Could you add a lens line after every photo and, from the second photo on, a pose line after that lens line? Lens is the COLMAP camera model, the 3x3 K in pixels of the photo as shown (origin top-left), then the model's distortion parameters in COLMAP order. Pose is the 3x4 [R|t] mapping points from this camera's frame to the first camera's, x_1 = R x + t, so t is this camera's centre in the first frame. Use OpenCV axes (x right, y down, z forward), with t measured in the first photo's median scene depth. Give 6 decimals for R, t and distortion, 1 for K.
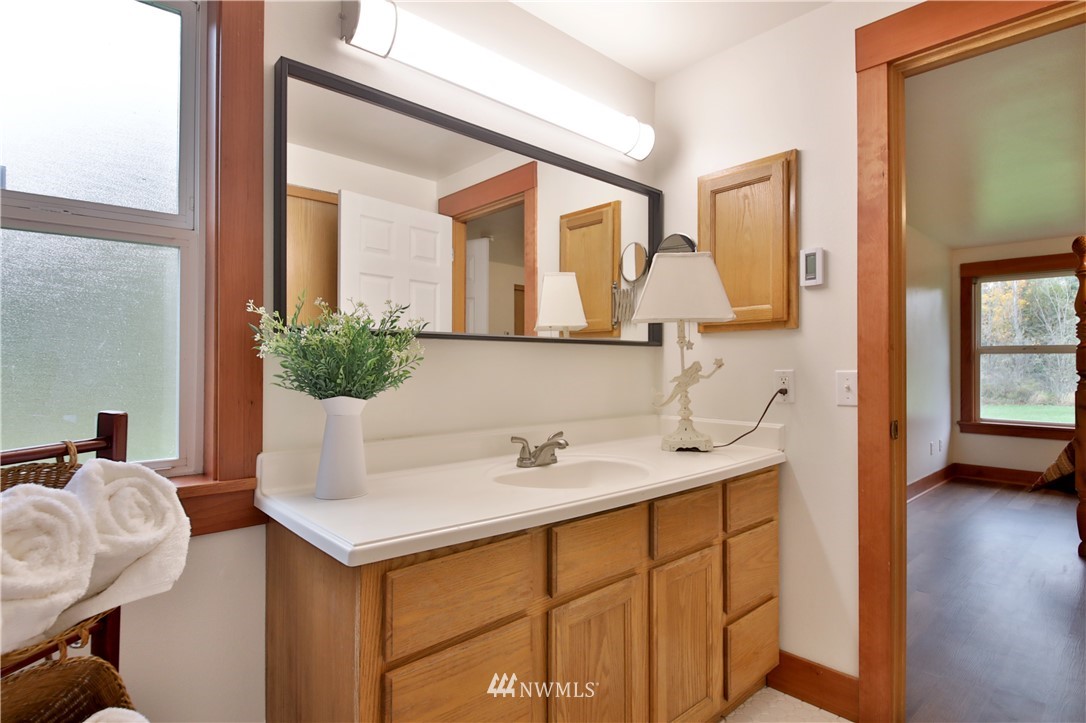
lens RADIAL K [[526.0, 0, 542.0], [0, 526.0, 352.4], [0, 0, 1]] dist [0.000705, -0.006435]
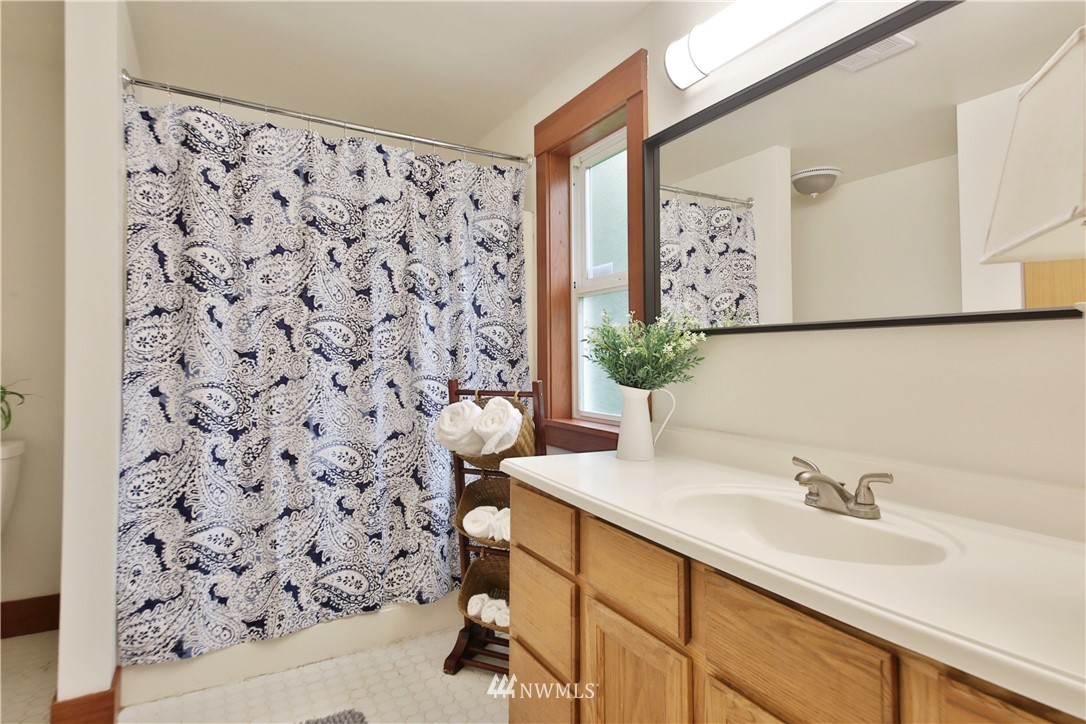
lens RADIAL K [[580.9, 0, 528.2], [0, 580.9, 357.0], [0, 0, 1]] dist [0.051704, -0.002508]
pose [[-0.205825, 0.000147, -0.978589, 1.063363], [0.009250, 0.999956, -0.001795, 0.022986], [0.978545, -0.009421, -0.205817, 1.030139]]
